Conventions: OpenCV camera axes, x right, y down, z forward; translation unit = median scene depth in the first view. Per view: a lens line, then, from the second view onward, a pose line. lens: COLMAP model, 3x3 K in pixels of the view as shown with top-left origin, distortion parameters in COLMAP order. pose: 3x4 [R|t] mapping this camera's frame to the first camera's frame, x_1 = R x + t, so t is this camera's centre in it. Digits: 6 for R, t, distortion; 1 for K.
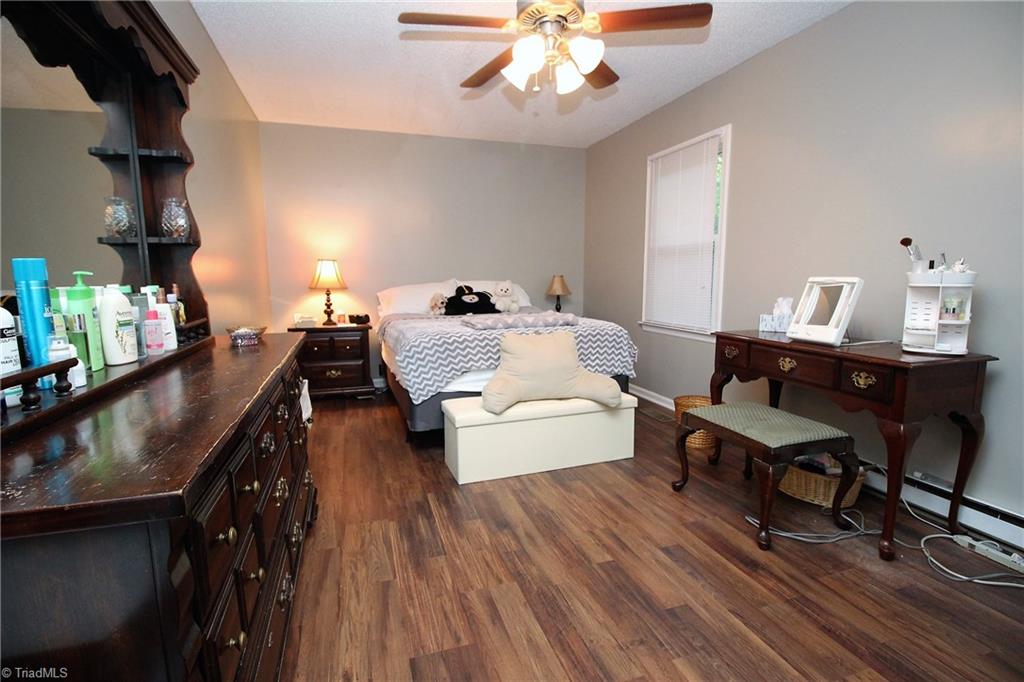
lens RADIAL K [[476.9, 0, 506.0], [0, 476.9, 335.8], [0, 0, 1]] dist [0.001361, -0.014126]
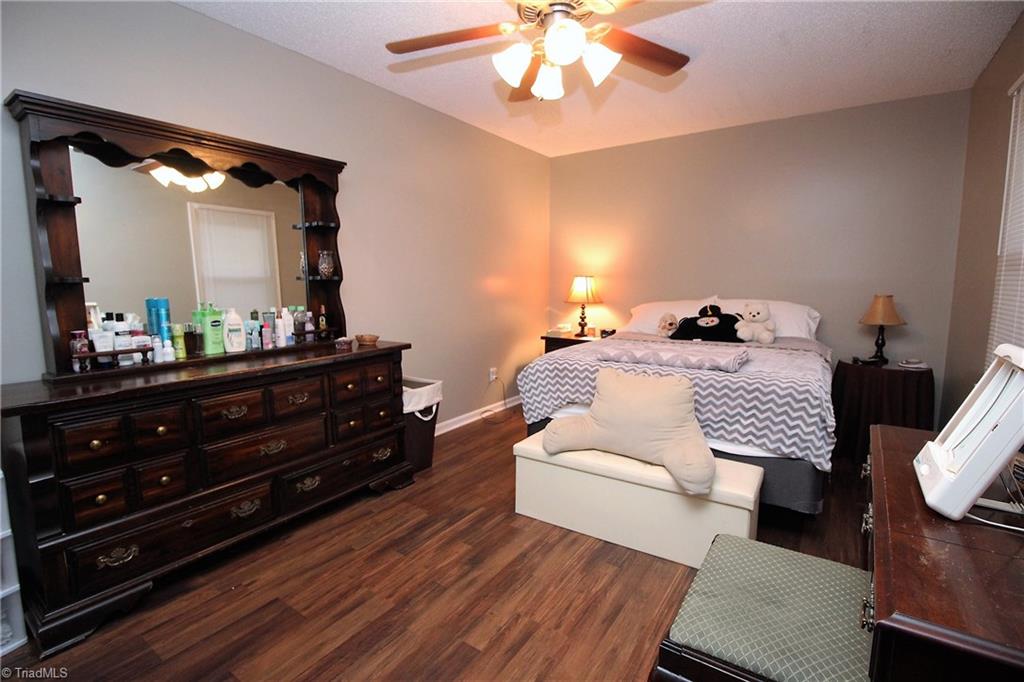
lens RADIAL K [[476.9, 0, 506.0], [0, 476.9, 335.8], [0, 0, 1]] dist [0.001361, -0.014126]
pose [[0.597837, 0.096594, -0.795777, 0.620914], [-0.097868, 0.994082, 0.047140, -0.094706], [0.795621, 0.049699, 0.603752, 0.352156]]
